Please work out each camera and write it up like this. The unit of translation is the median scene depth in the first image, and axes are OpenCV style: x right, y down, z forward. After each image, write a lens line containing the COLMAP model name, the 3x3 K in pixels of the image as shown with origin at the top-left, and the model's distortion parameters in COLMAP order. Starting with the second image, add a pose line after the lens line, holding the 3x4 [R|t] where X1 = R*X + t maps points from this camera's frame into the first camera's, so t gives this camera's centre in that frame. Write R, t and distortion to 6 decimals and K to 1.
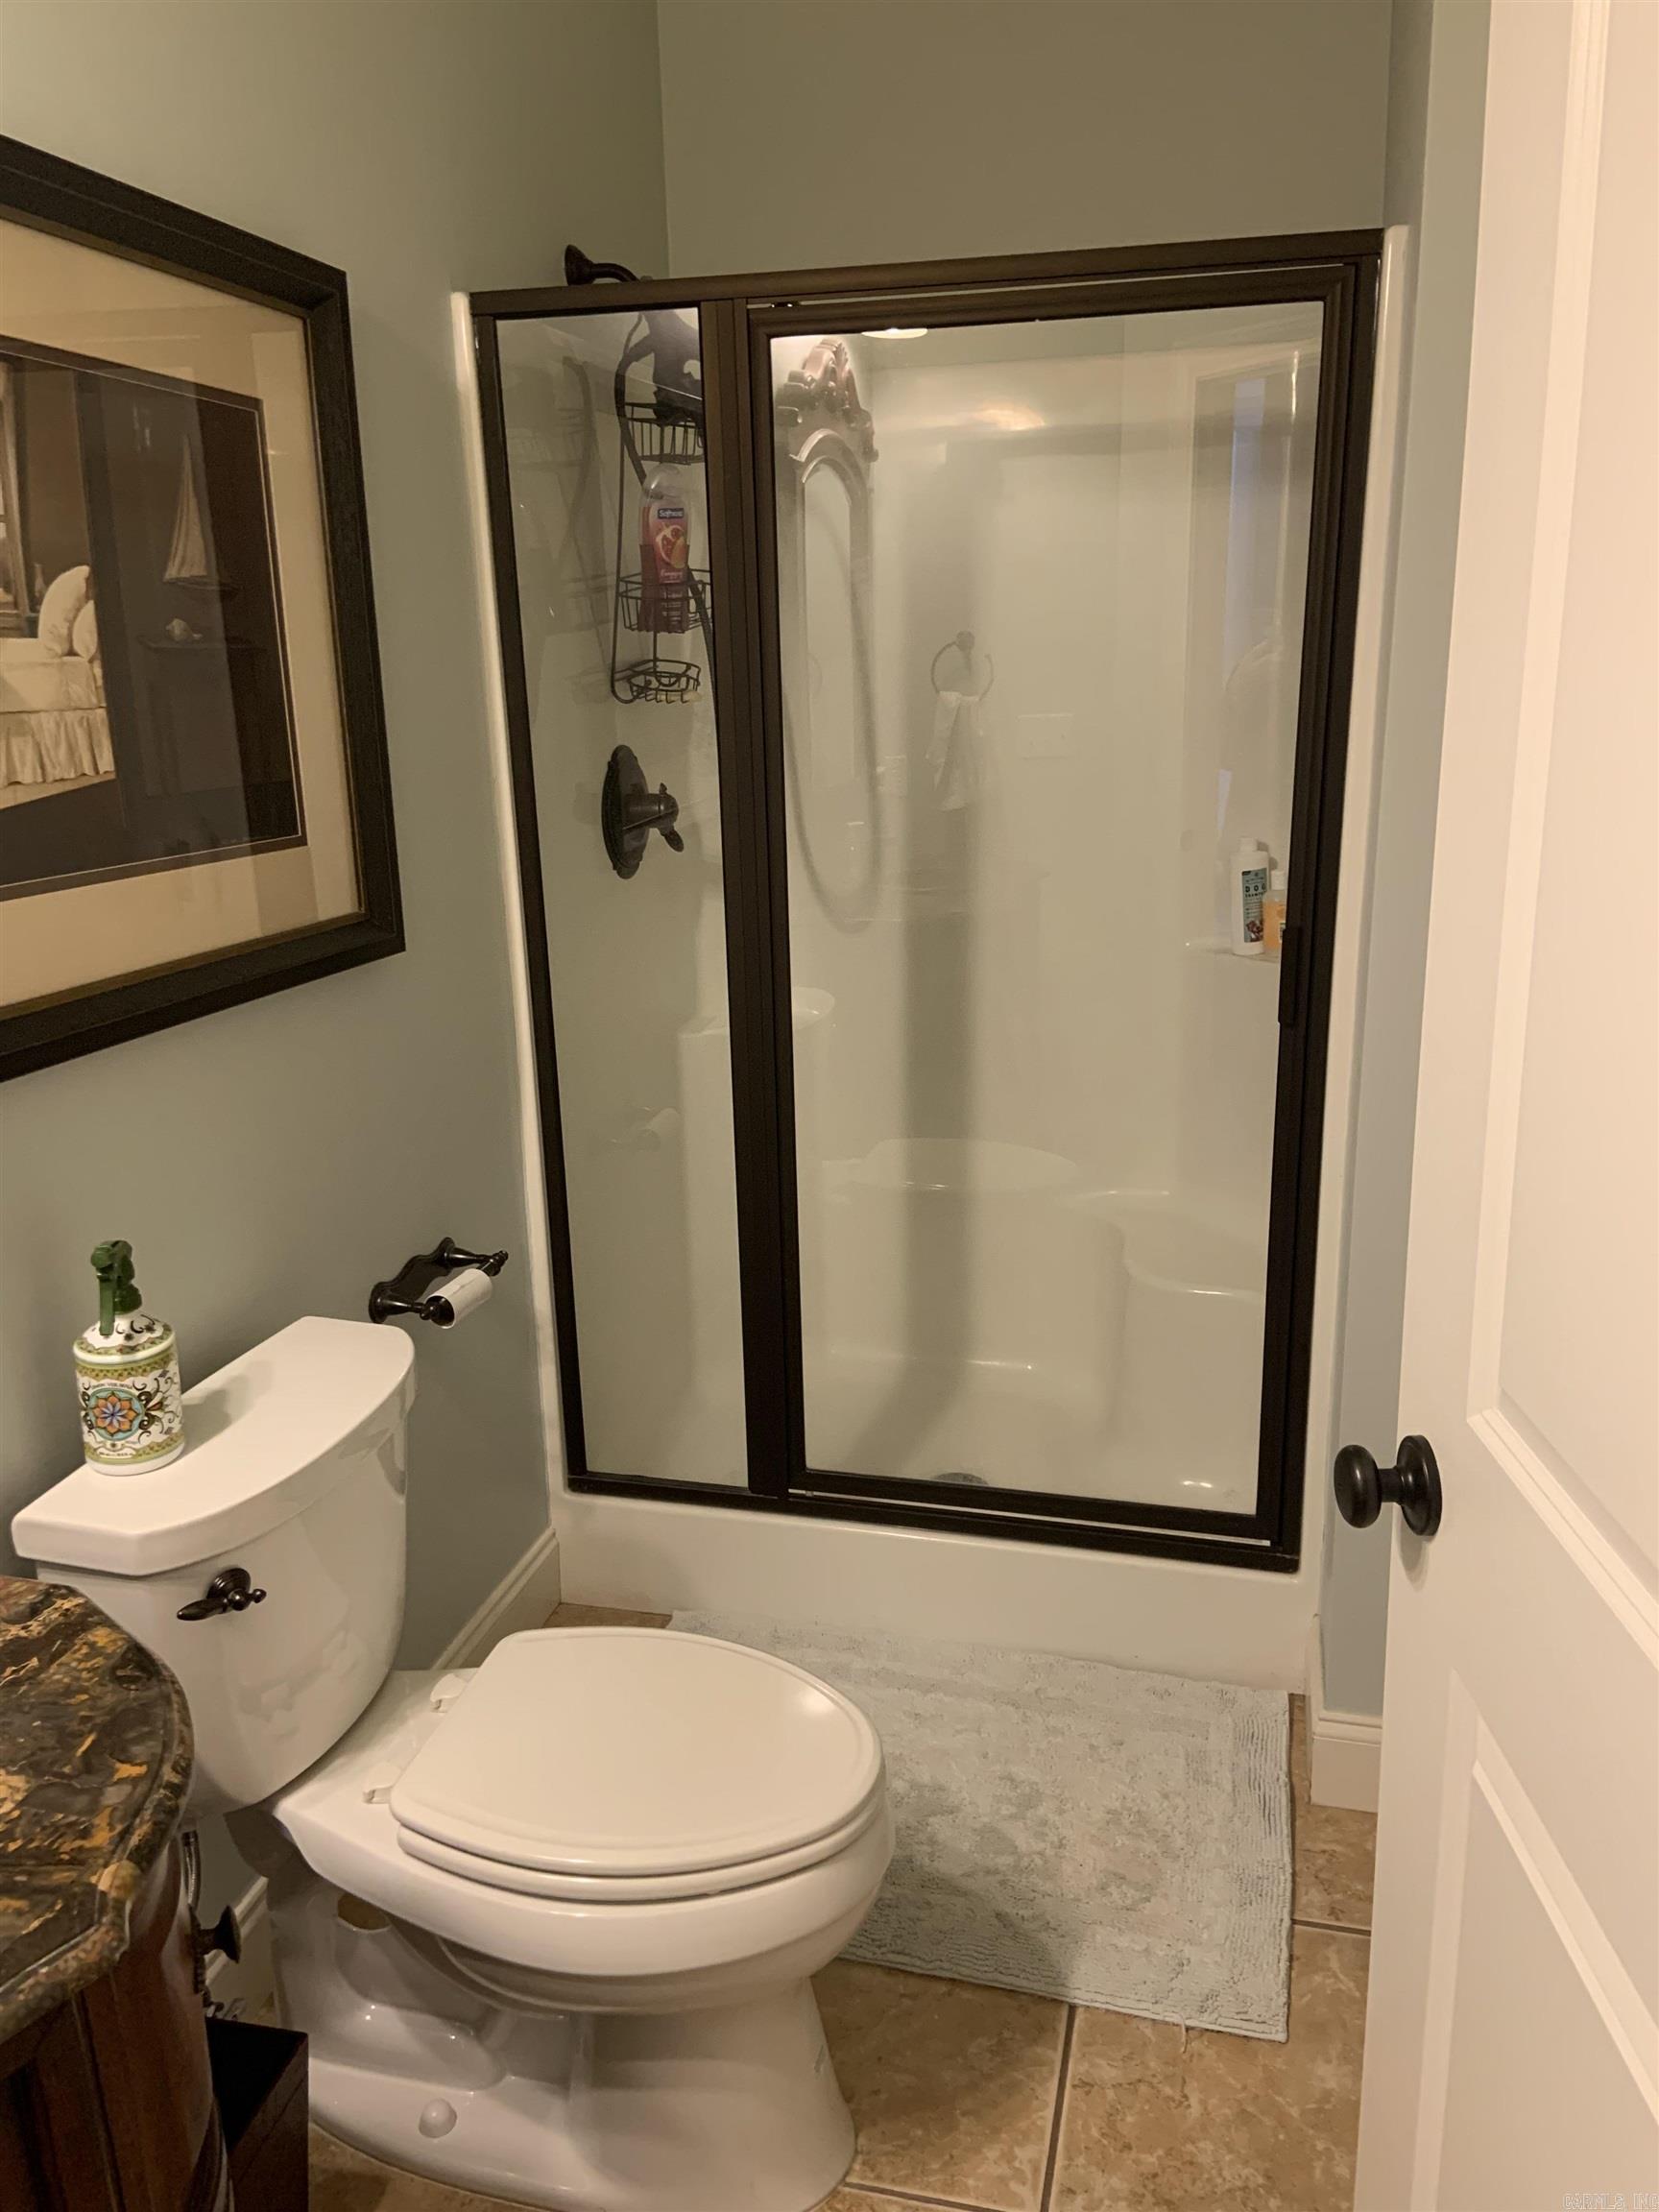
lens RADIAL K [[1669.7, 0, 831.5], [0, 1669.7, 1095.7], [0, 0, 1]] dist [0.068326, -0.067295]
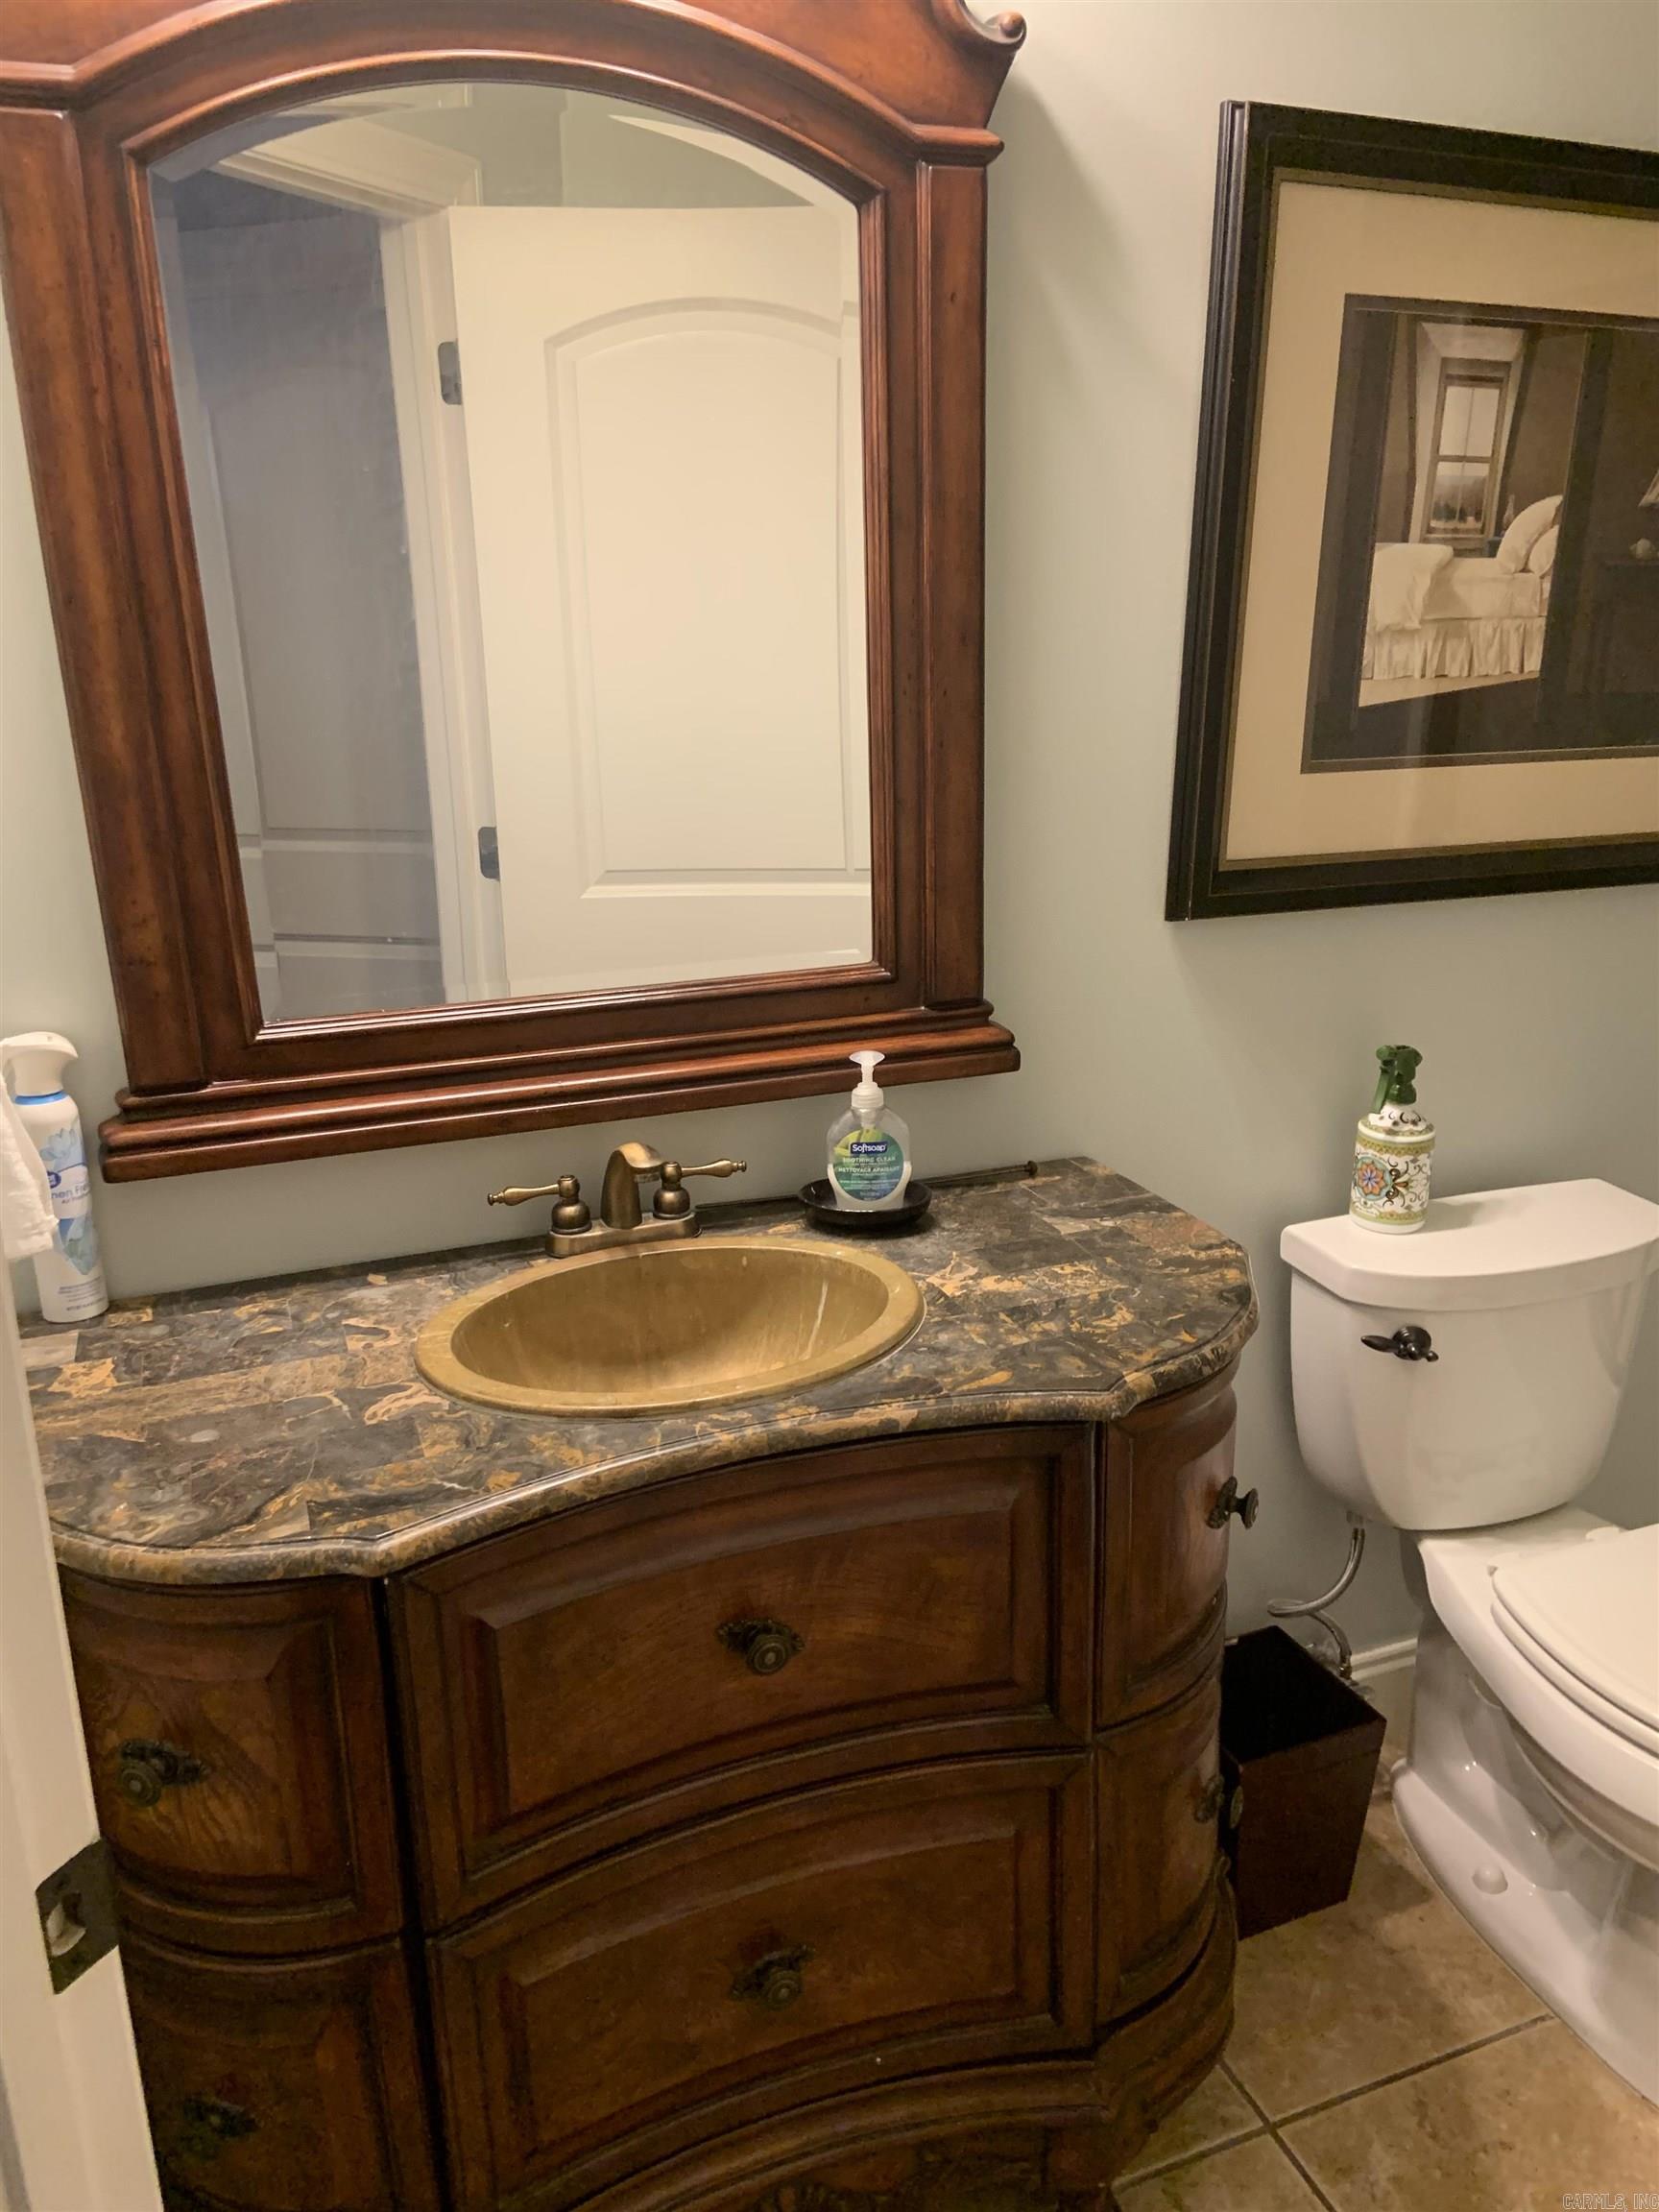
lens RADIAL K [[1669.7, 0, 836.1], [0, 1669.7, 1106.4], [0, 0, 1]] dist [0.068326, -0.067295]
pose [[0.566640, 0.243211, -0.787253, 0.325387], [-0.214024, 0.966094, 0.144414, 0.039085], [0.795684, 0.086660, 0.599481, -0.080965]]
